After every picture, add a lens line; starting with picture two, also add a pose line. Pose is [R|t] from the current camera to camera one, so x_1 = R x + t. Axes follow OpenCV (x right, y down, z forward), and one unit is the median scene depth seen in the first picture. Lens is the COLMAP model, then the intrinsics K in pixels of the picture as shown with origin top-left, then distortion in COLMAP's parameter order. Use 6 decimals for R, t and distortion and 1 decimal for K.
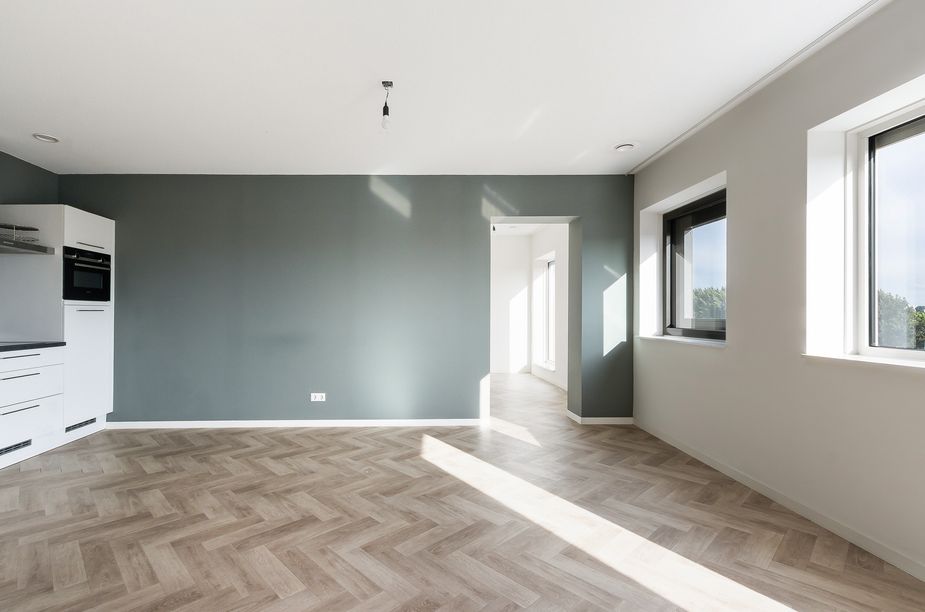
lens RADIAL K [[428.7, 0, 450.3], [0, 428.7, 308.1], [0, 0, 1]] dist [0.009958, -0.003814]
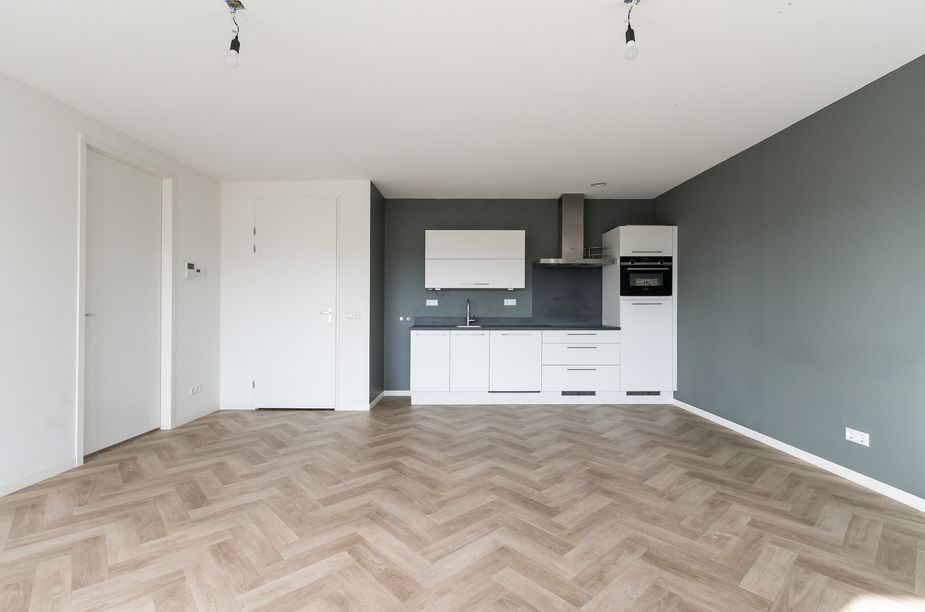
lens RADIAL K [[428.7, 0, 468.6], [0, 428.7, 300.1], [0, 0, 1]] dist [0.009958, -0.003814]
pose [[-0.048051, -0.012619, -0.998765, 0.440046], [0.014232, 0.999810, -0.013317, 0.004105], [0.998743, -0.014855, -0.047862, 0.546058]]
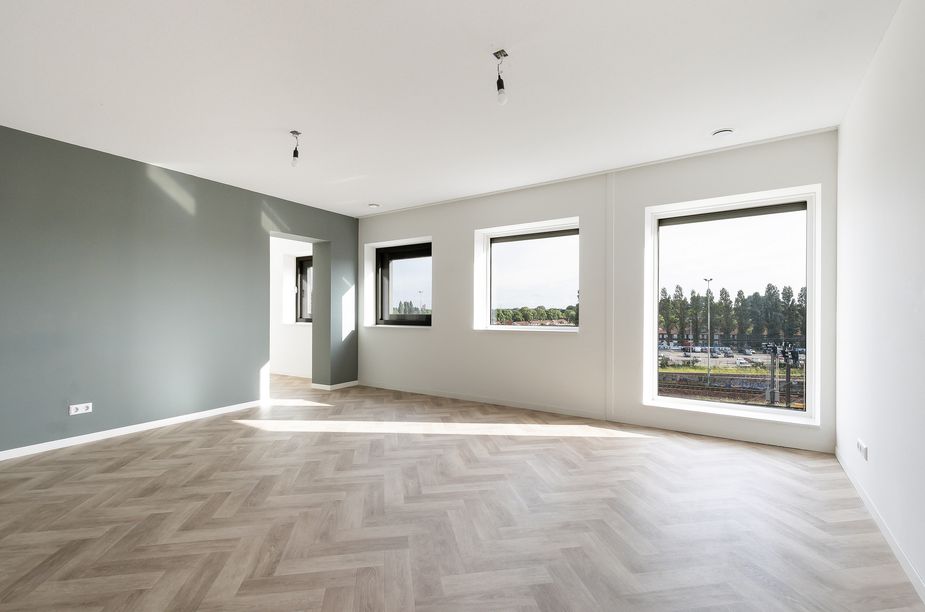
lens RADIAL K [[353.7, 0, 461.6], [0, 353.7, 312.5], [0, 0, 1]] dist [0.000336, 0.000160]
pose [[0.586402, -0.001362, 0.810019, -0.520926], [-0.011530, 0.999883, 0.010028, 0.000416], [-0.809938, -0.015220, 0.586318, -0.024613]]
